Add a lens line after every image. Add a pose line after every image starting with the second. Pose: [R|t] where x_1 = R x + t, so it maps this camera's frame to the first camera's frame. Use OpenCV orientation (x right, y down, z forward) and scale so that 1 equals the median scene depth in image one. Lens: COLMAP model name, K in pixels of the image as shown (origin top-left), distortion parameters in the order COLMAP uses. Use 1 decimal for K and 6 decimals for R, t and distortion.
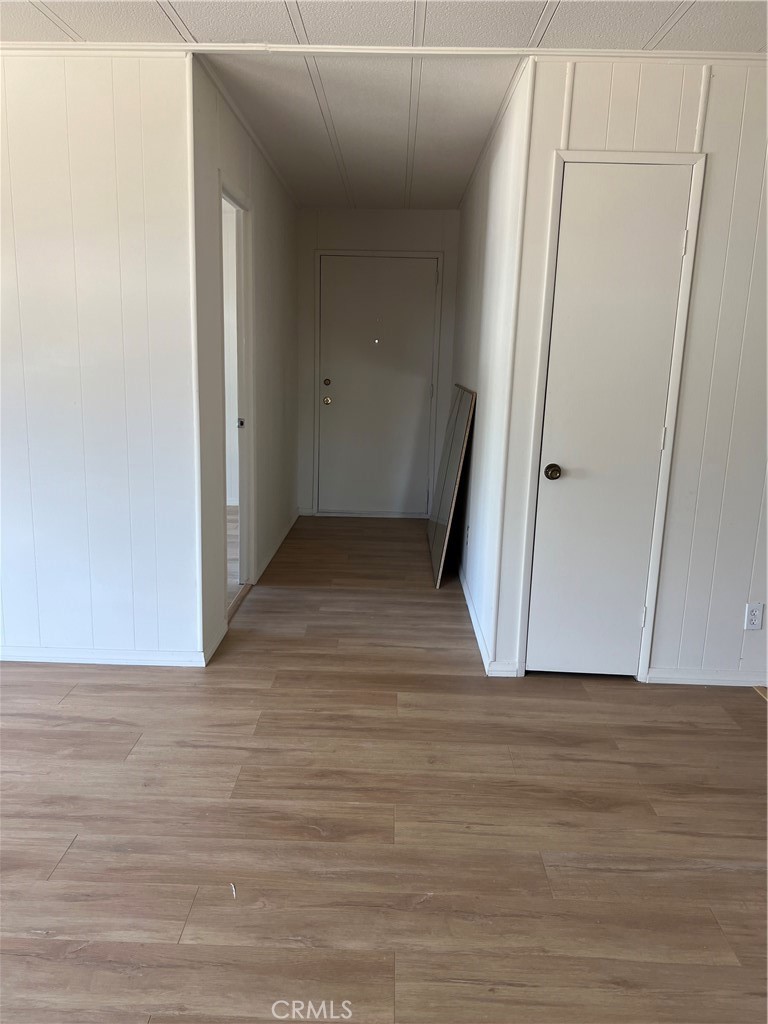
lens RADIAL K [[777.0, 0, 382.6], [0, 777.0, 509.1], [0, 0, 1]] dist [0.036642, -0.042337]
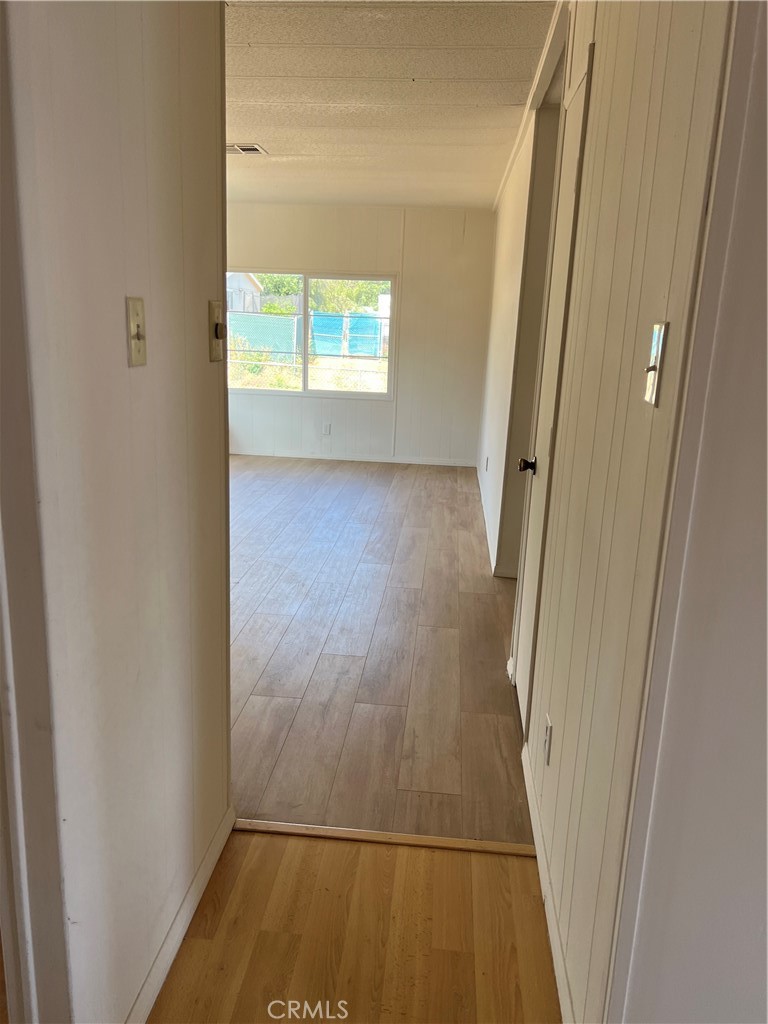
lens RADIAL K [[777.0, 0, 385.5], [0, 777.0, 511.3], [0, 0, 1]] dist [0.036642, -0.042337]
pose [[-0.067651, 0.203361, -0.976764, 1.288918], [-0.246436, 0.945266, 0.213872, -0.167973], [0.966795, 0.255178, -0.013833, 1.011295]]
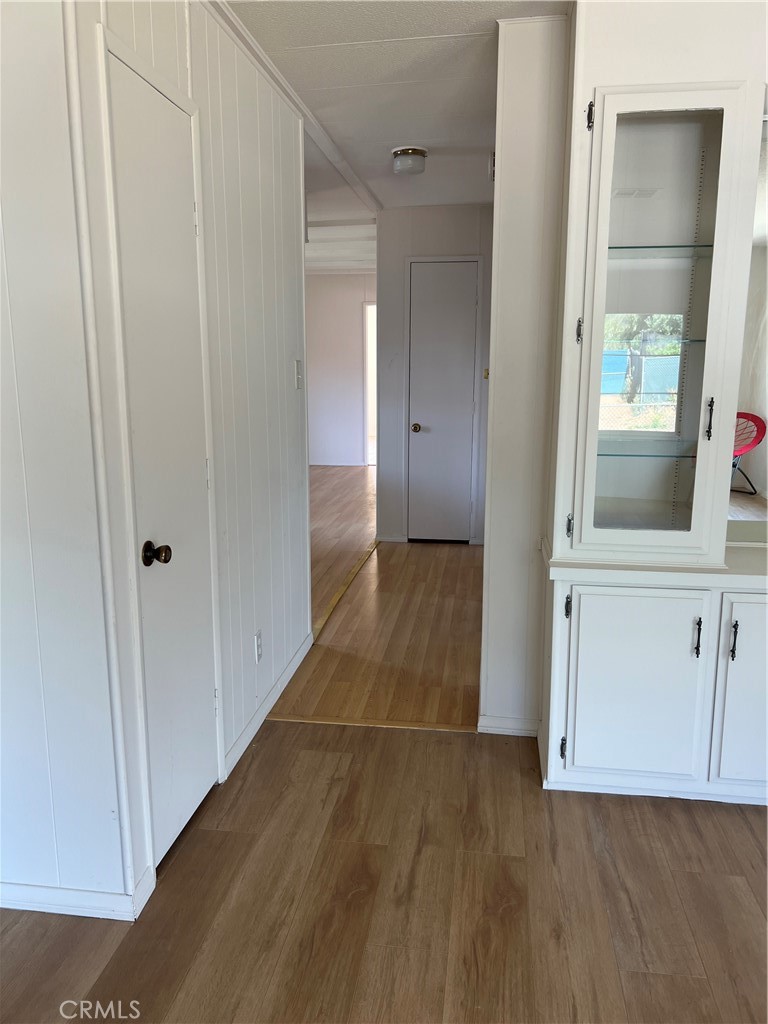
lens RADIAL K [[777.0, 0, 382.4], [0, 777.0, 511.5], [0, 0, 1]] dist [0.036642, -0.042337]
pose [[0.123317, -0.211509, 0.969565, -0.420706], [0.207566, 0.960909, 0.183221, -0.179038], [-0.970417, 0.178655, 0.162399, 0.830600]]
